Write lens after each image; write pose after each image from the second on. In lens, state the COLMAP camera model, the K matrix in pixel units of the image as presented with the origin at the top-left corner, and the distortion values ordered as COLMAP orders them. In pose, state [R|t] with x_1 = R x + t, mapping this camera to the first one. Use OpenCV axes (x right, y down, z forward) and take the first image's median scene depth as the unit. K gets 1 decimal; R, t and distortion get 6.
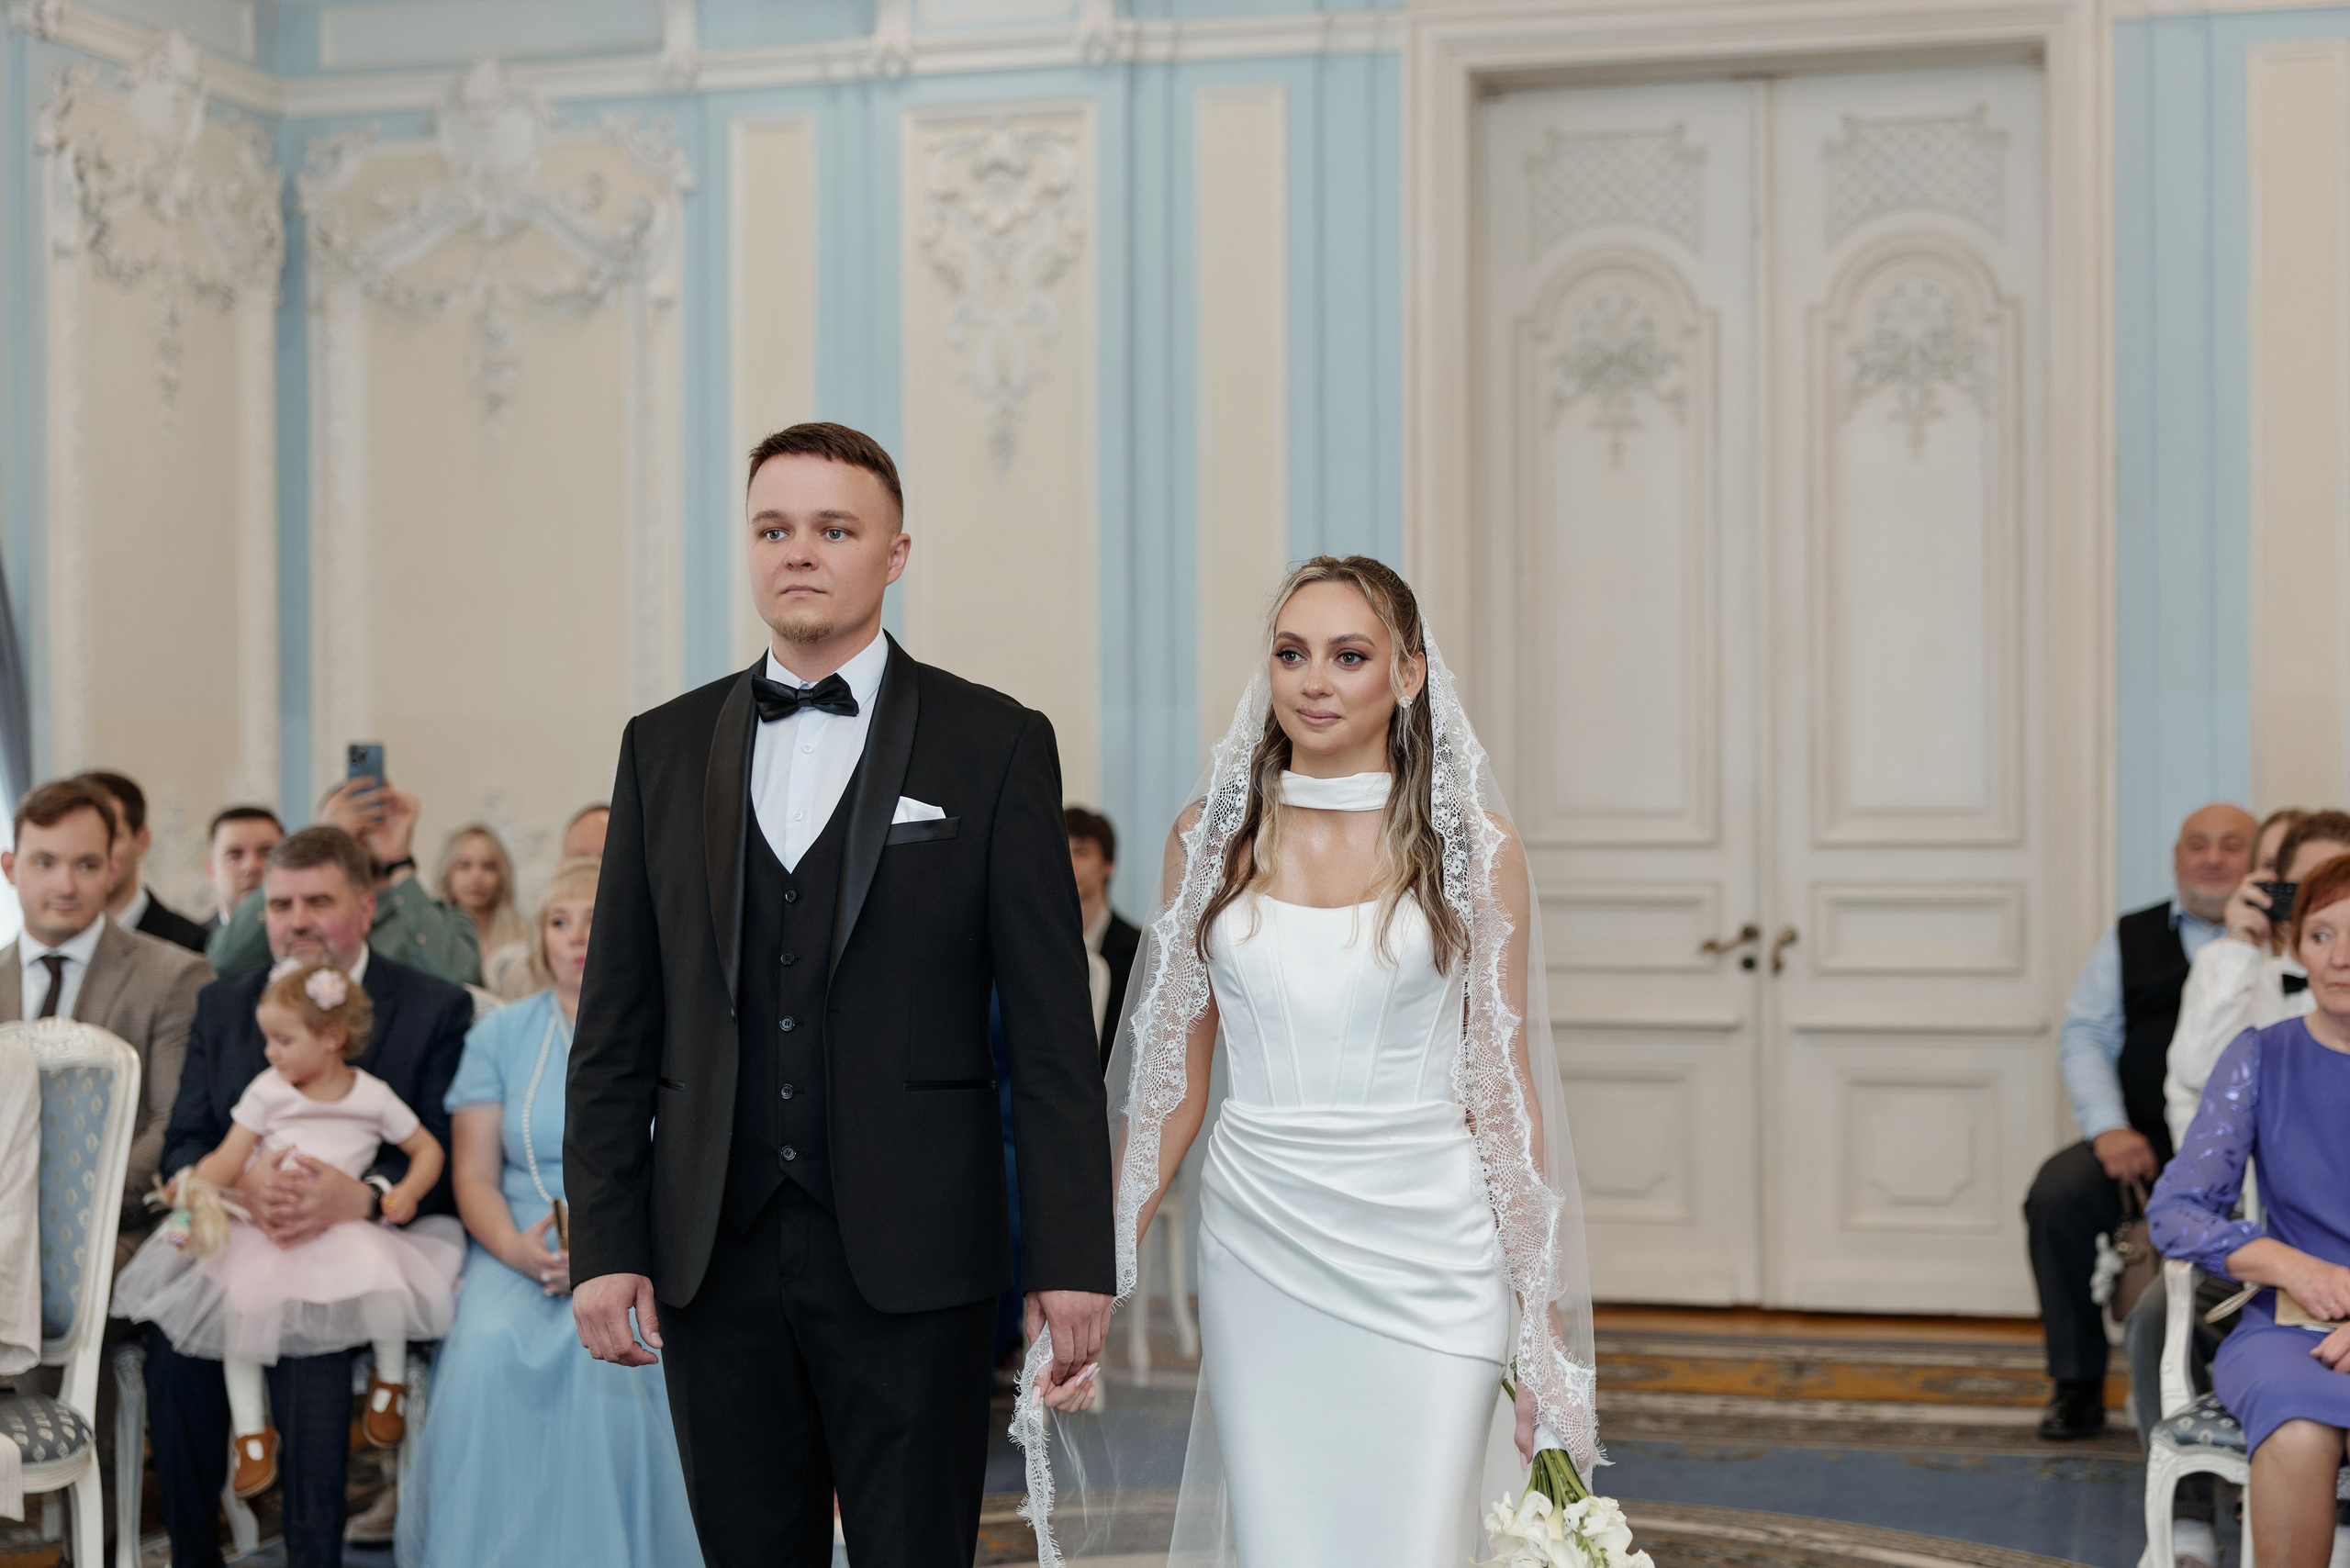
lens RADIAL K [[3523.0, 0, 1176.3], [0, 3523.0, 779.1], [0, 0, 1]] dist [0.035853, 0.000000]
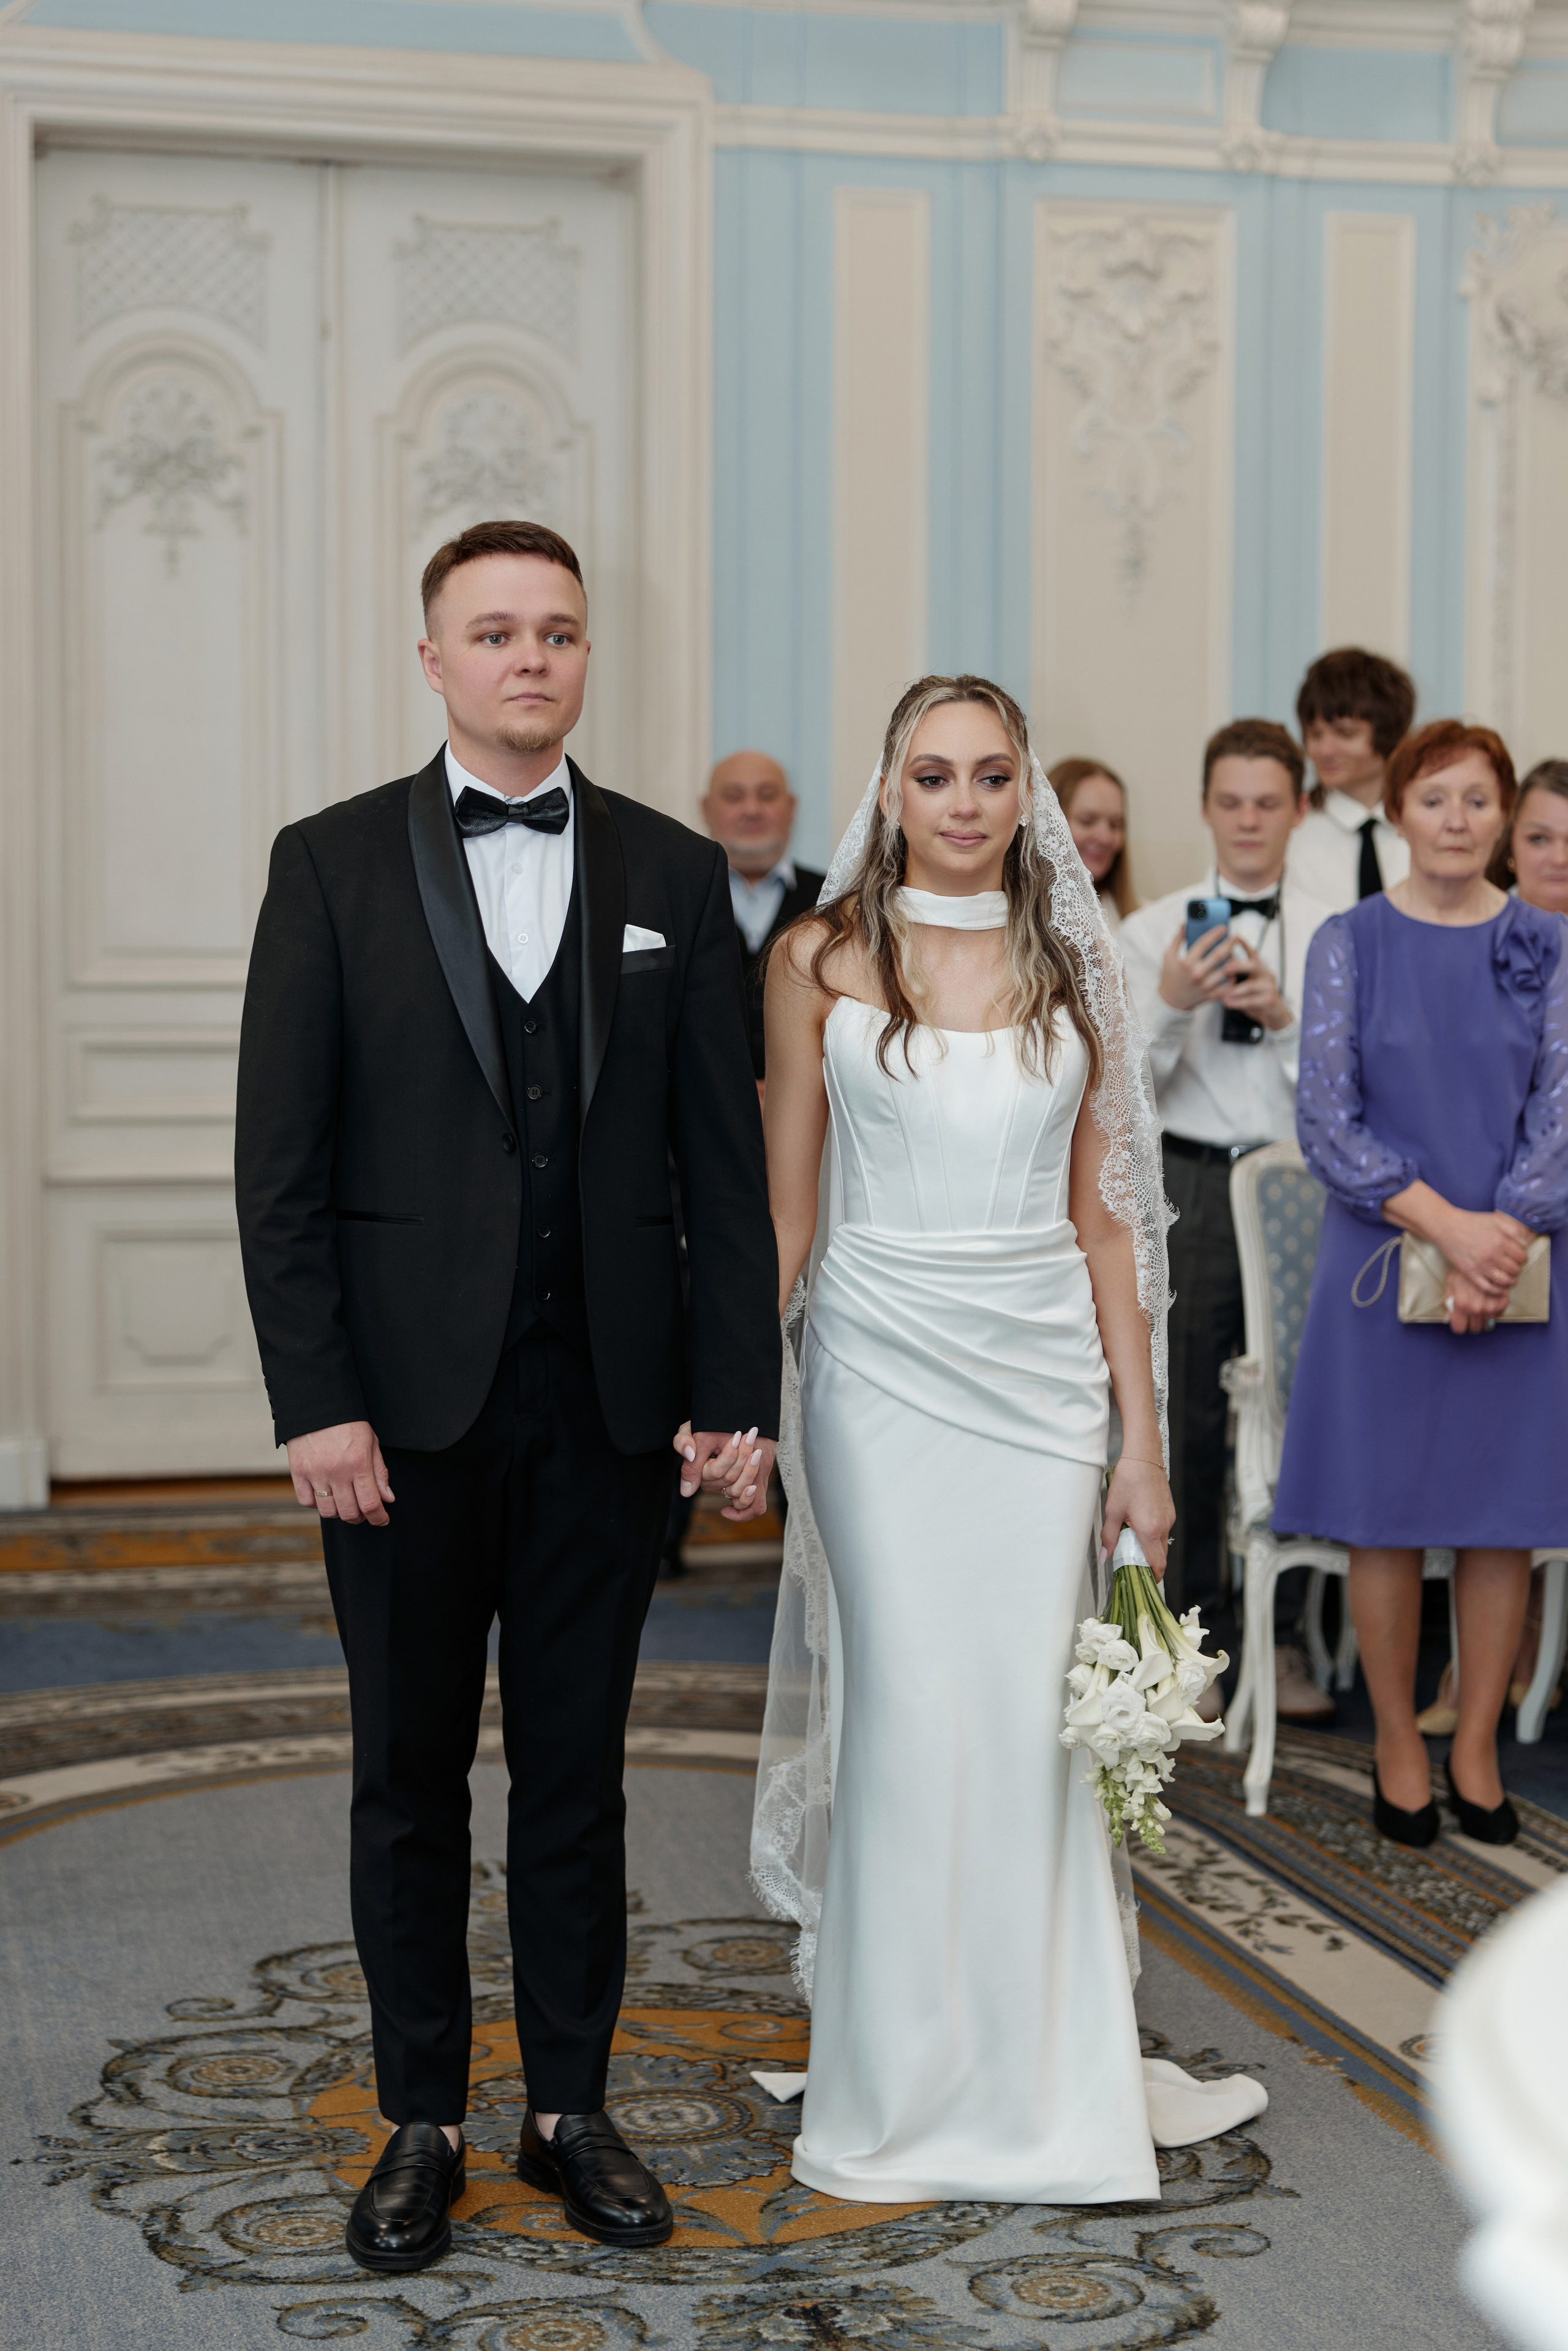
lens RADIAL K [[3793.8, 0, 784.3], [0, 3793.8, 1185.2], [0, 0, 1]] dist [0.106571, 0.000000]
pose [[0.842528, -0.043485, 0.536895, -0.585927], [0.006582, 0.997493, 0.070461, 0.003613], [-0.538613, -0.055832, 0.840702, 0.121312]]
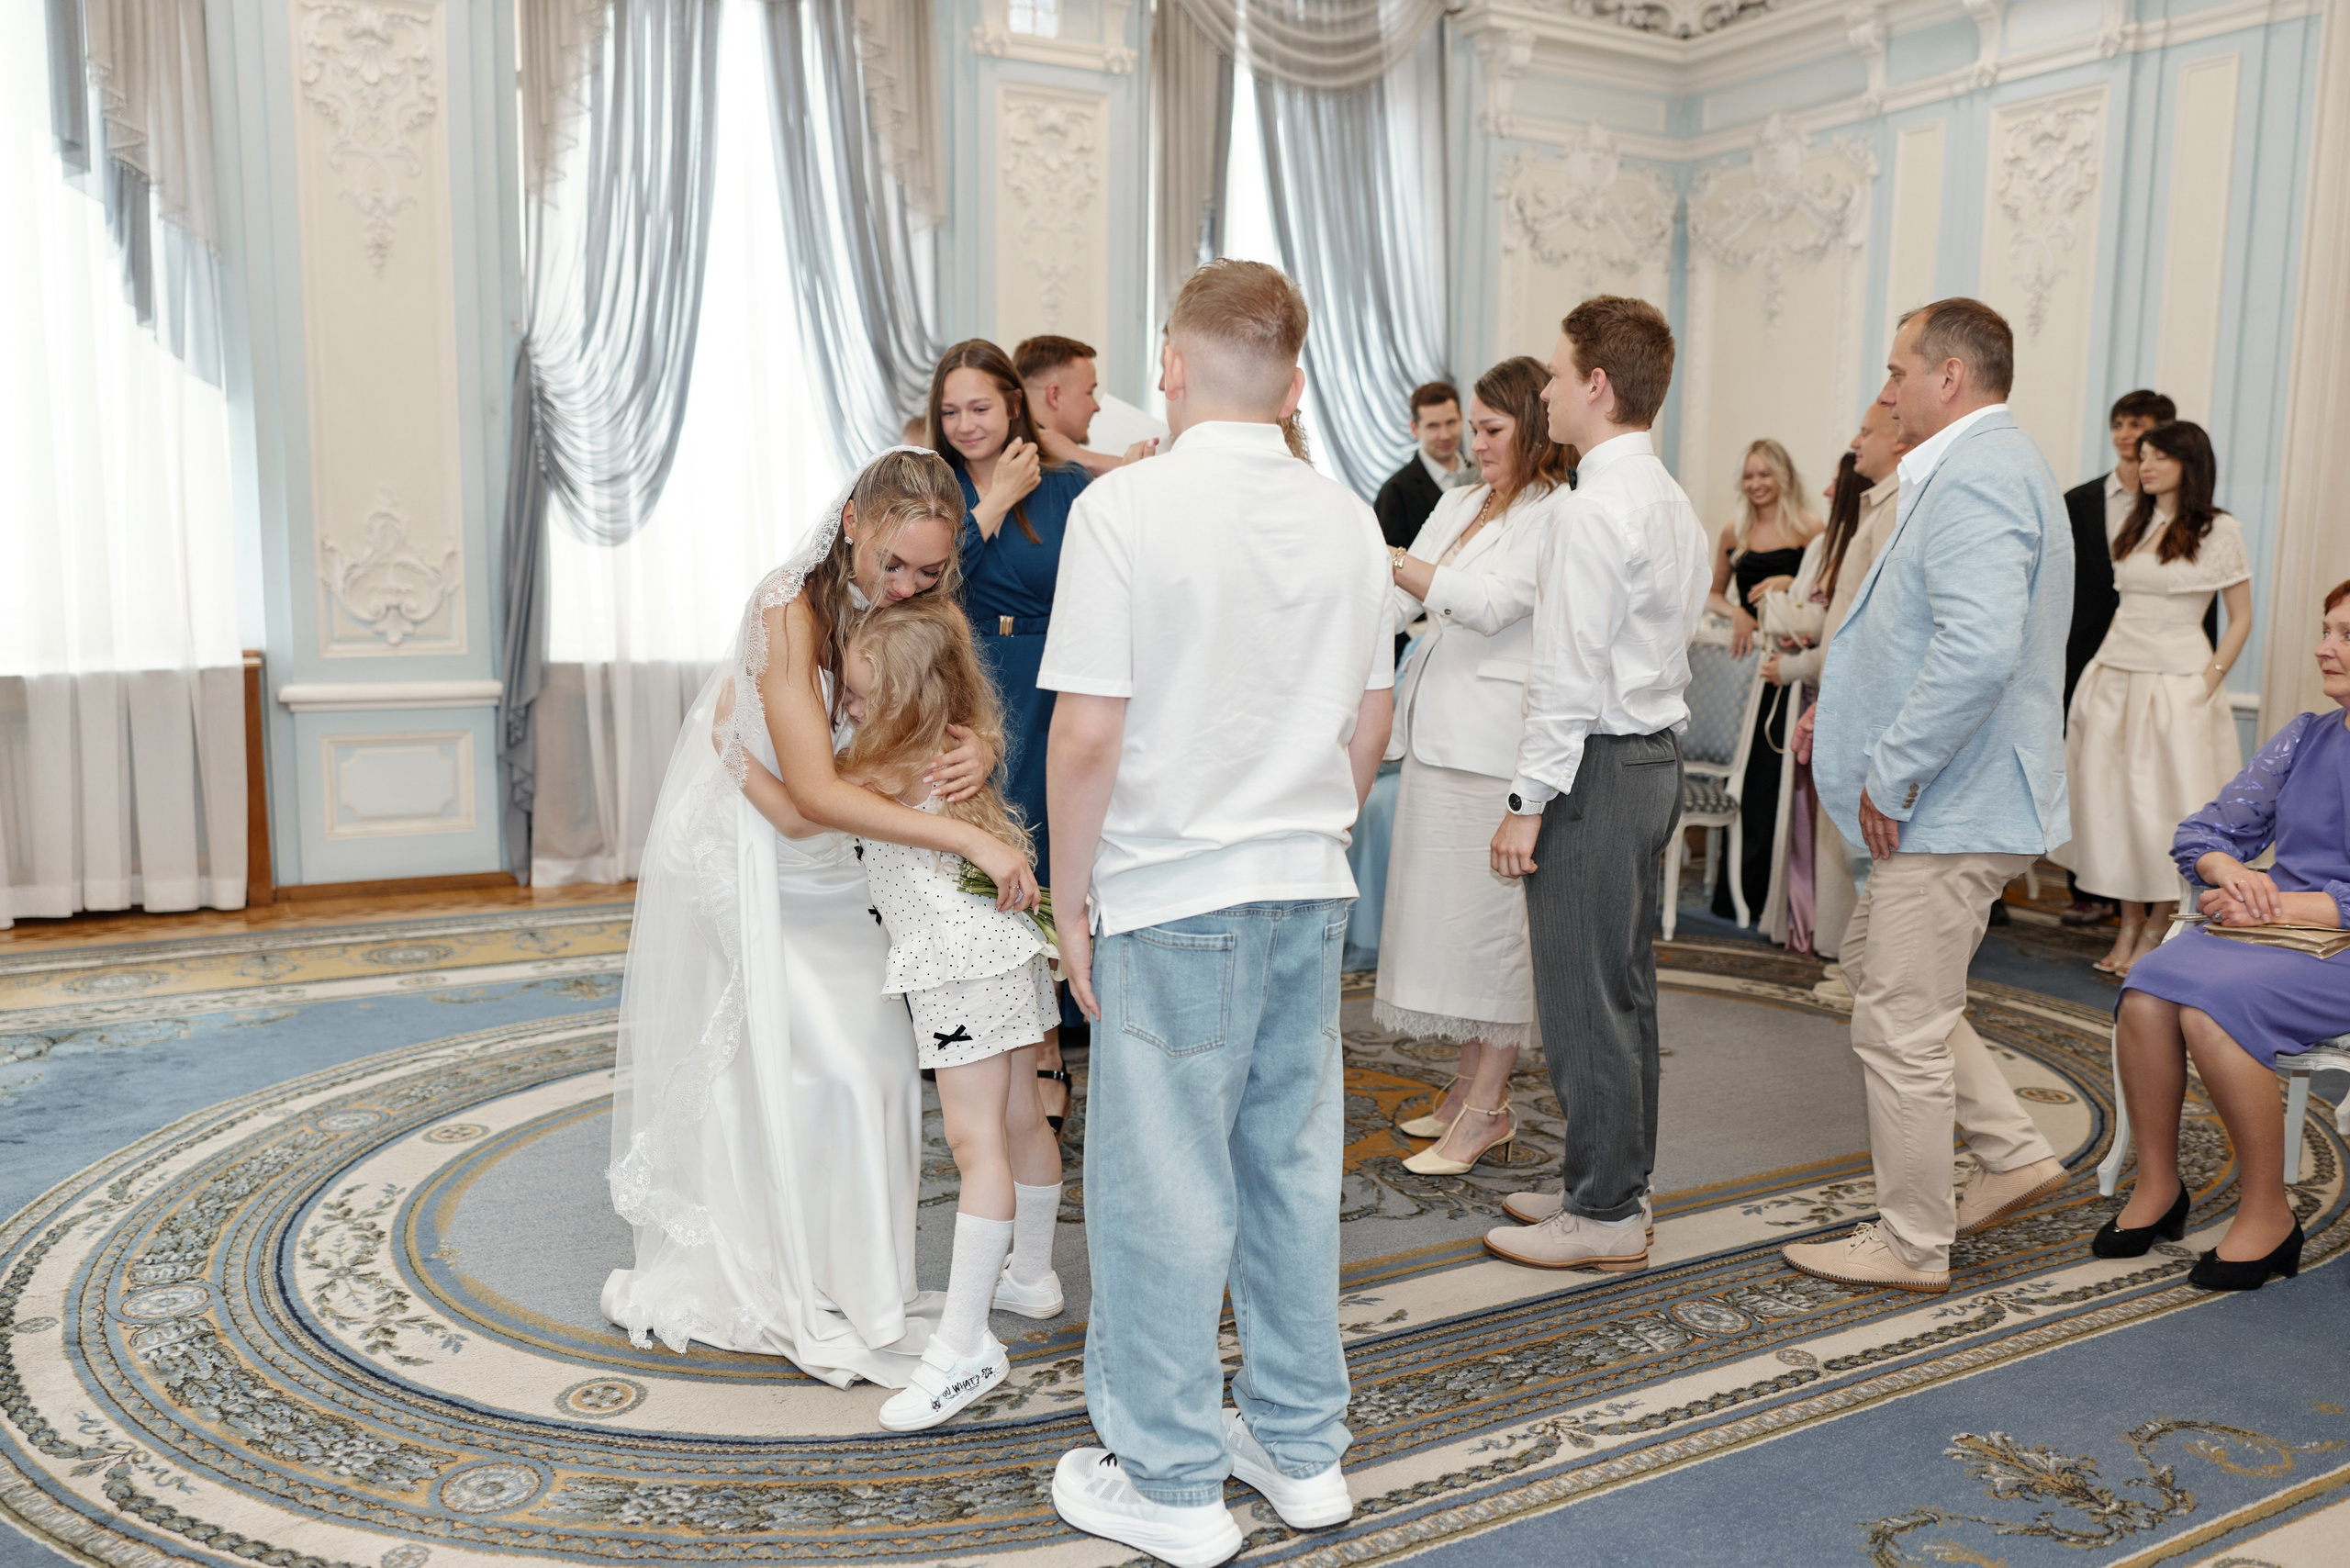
lens RADIAL K [[1847.0, 0, 1178.6], [0, 1847.0, 768.2], [0, 0, 1]] dist [0.005104, 0.007729]
pose [[0.724757, 0.097647, -0.682050, 0.210979], [-0.017797, 0.992229, 0.123144, 0.007339], [0.688775, -0.077111, 0.720863, 0.104449]]
